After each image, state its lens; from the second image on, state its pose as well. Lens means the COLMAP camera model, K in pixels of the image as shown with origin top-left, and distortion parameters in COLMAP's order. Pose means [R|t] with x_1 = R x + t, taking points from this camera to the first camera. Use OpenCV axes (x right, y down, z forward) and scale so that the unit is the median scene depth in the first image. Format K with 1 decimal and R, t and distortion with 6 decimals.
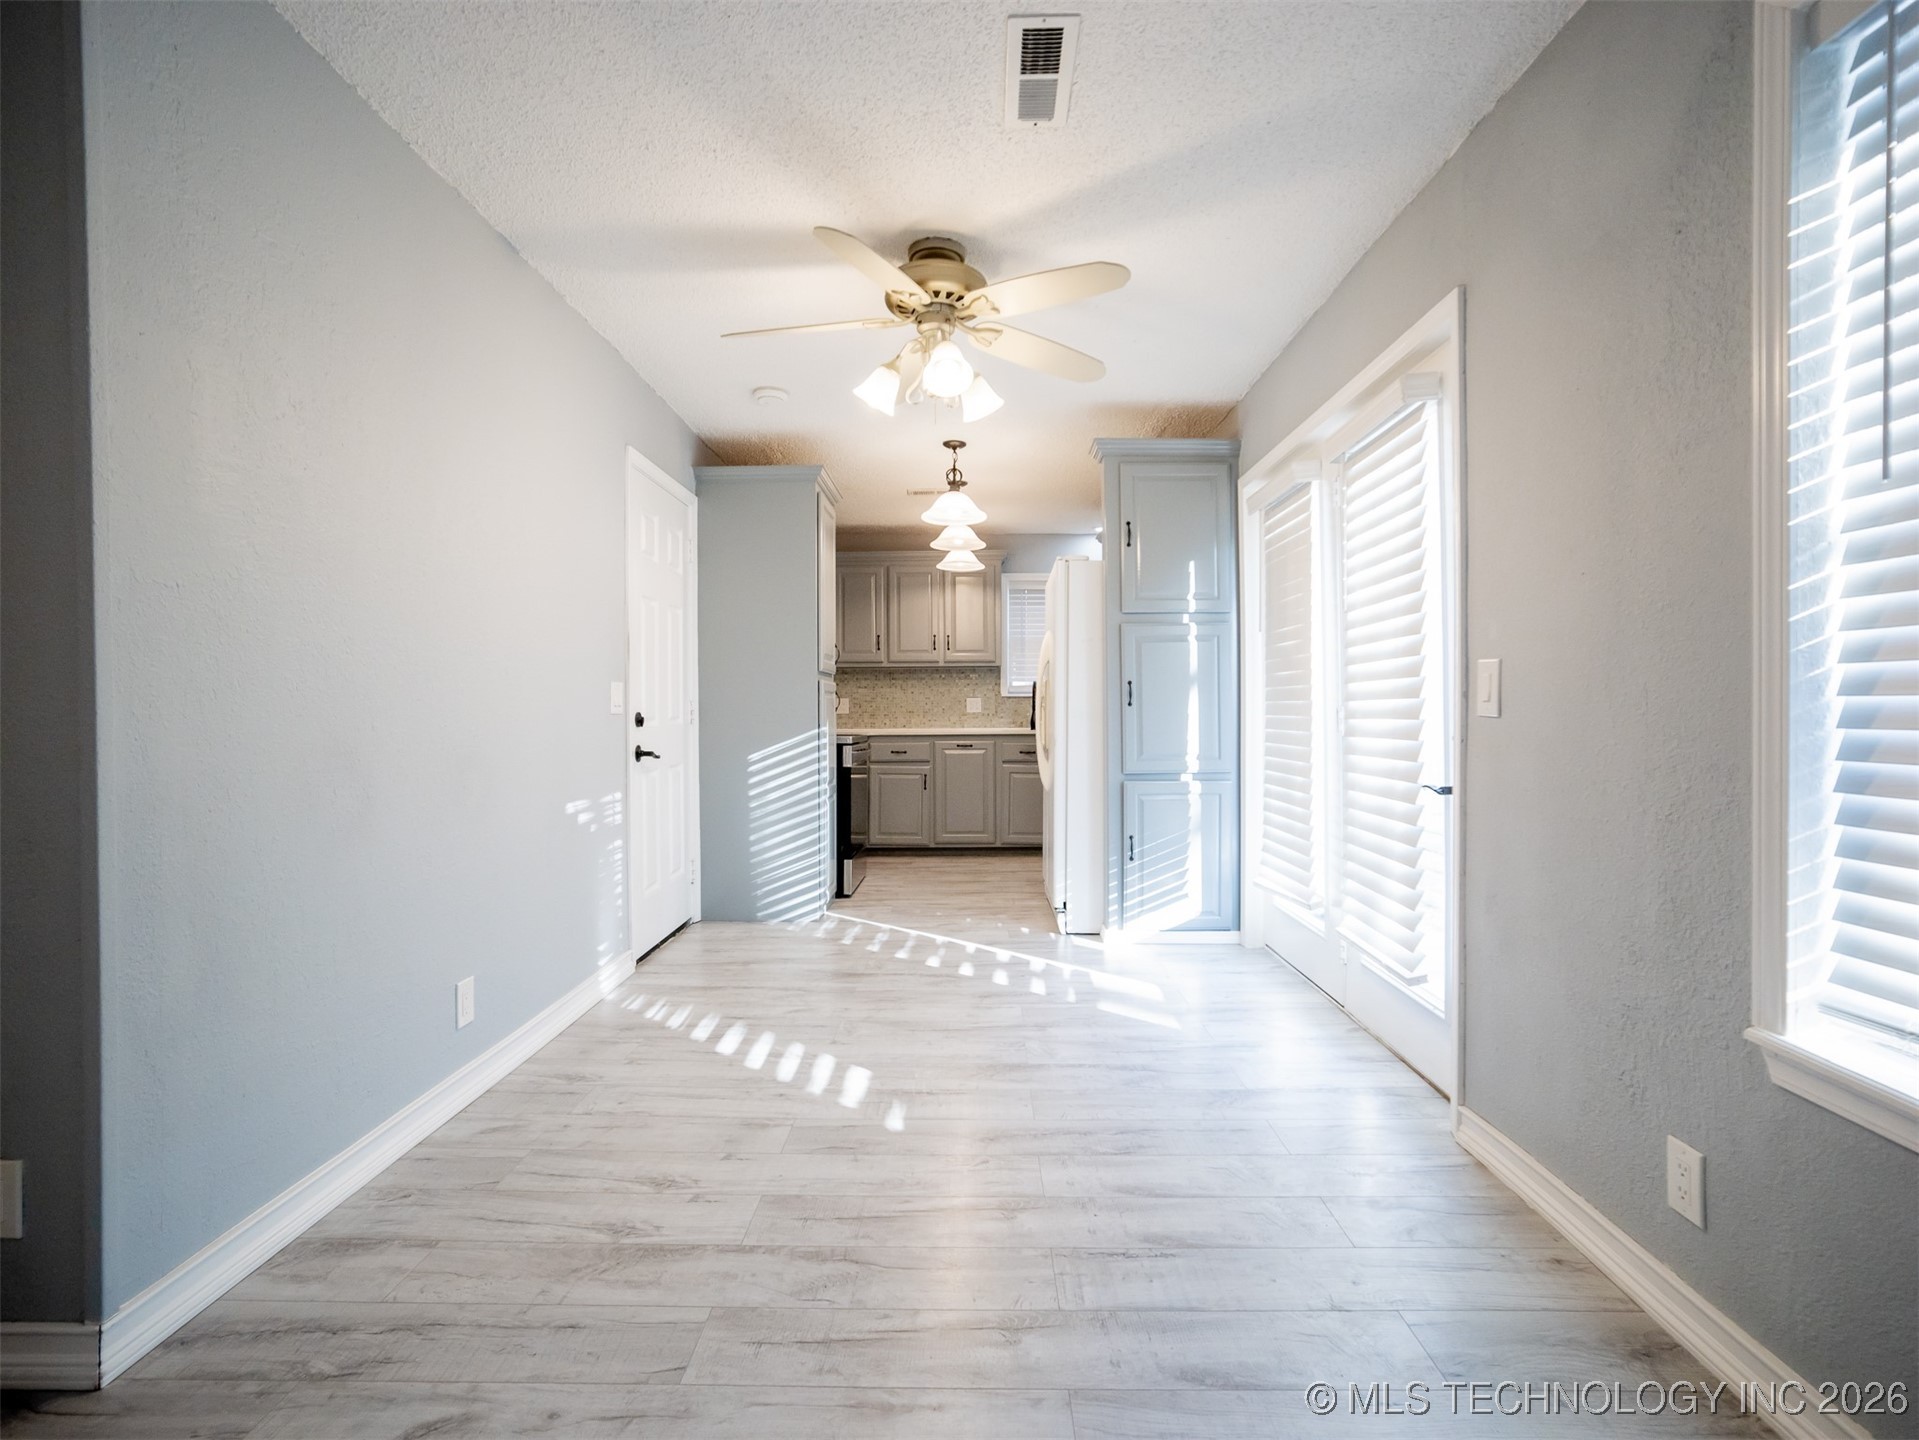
lens RADIAL K [[938.1, 0, 937.5], [0, 938.1, 718.8], [0, 0, 1]] dist [-0.044013, 0.024274]
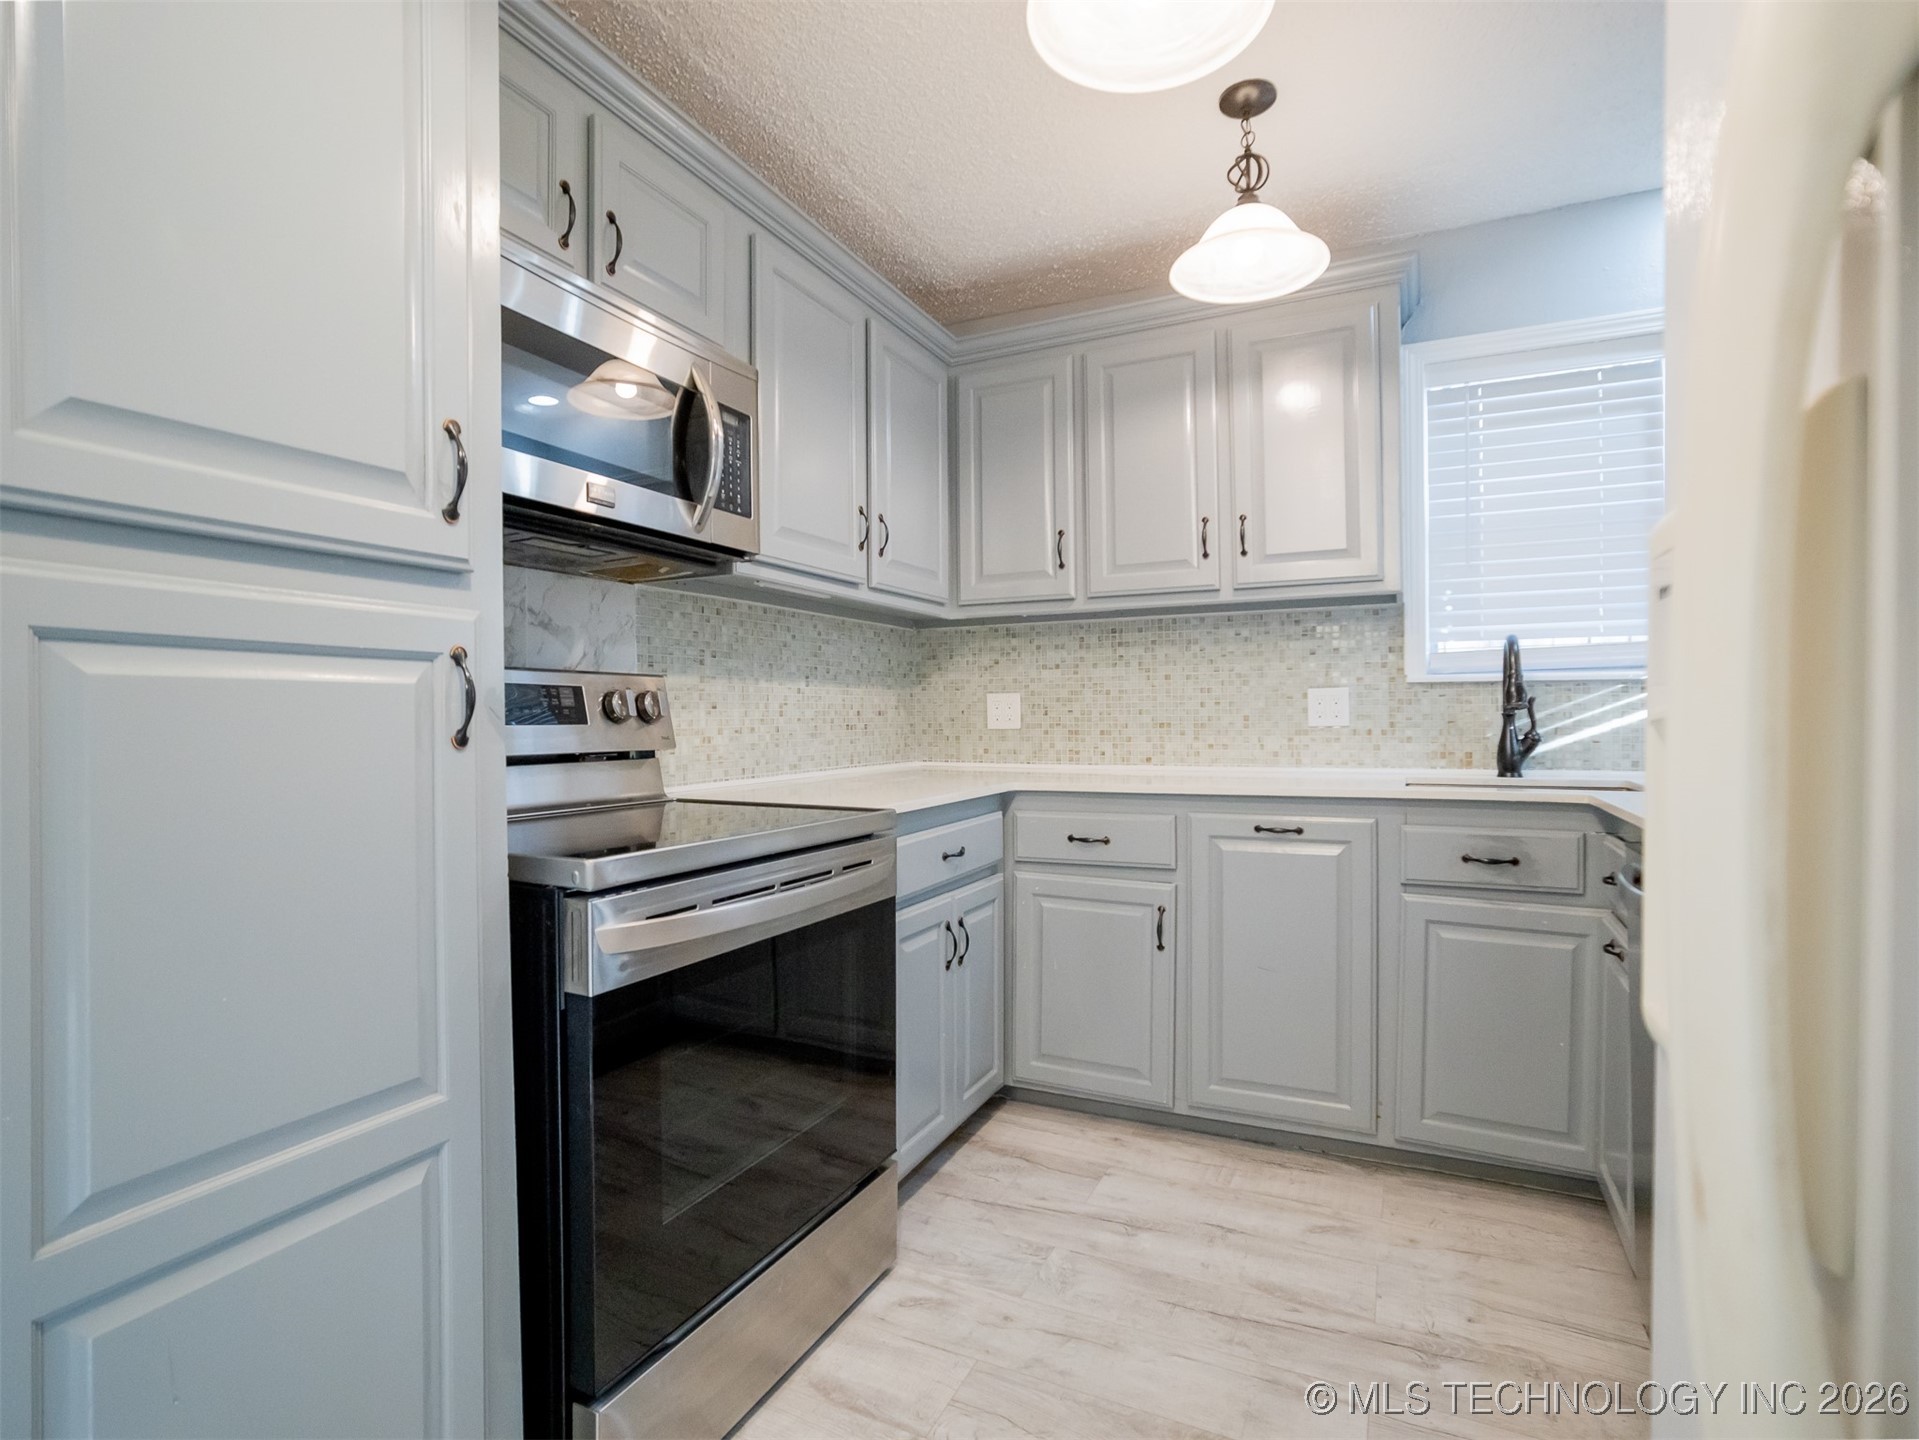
lens RADIAL K [[938.1, 0, 962.7], [0, 938.1, 718.4], [0, 0, 1]] dist [-0.044013, 0.024274]
pose [[0.916548, -0.003358, -0.399911, 0.057128], [0.002822, 0.999994, -0.001929, -0.010011], [0.399915, 0.000640, 0.916552, 0.631349]]
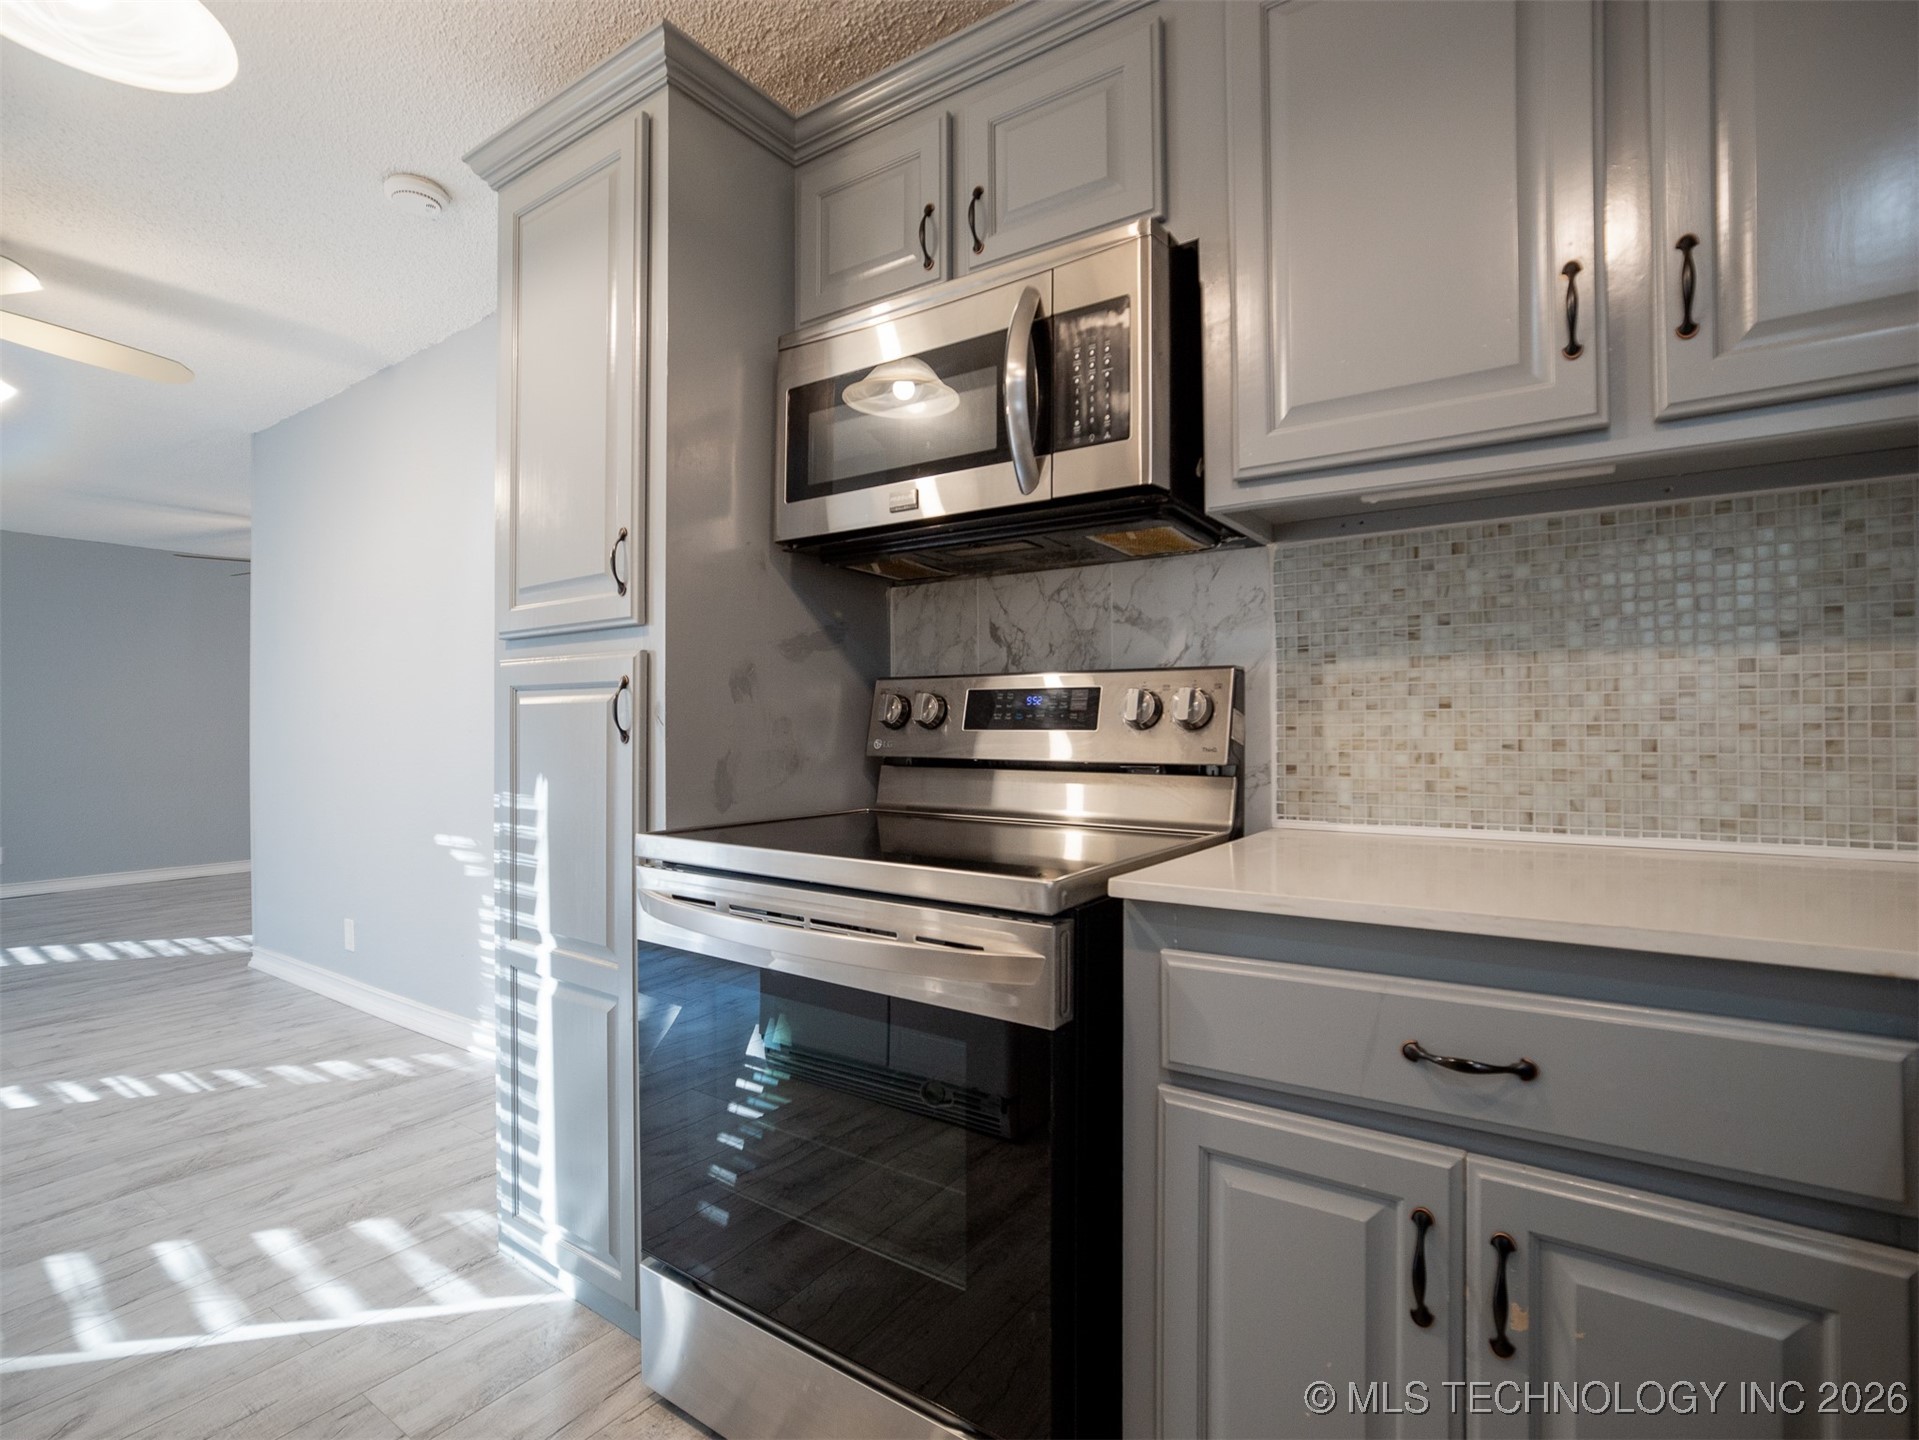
lens RADIAL K [[938.1, 0, 974.2], [0, 938.1, 720.3], [0, 0, 1]] dist [-0.044013, 0.024274]
pose [[-0.528770, -0.003976, -0.848756, 0.070442], [-0.002515, 0.999992, -0.003117, -0.010793], [0.848761, 0.000487, -0.528776, 0.932443]]
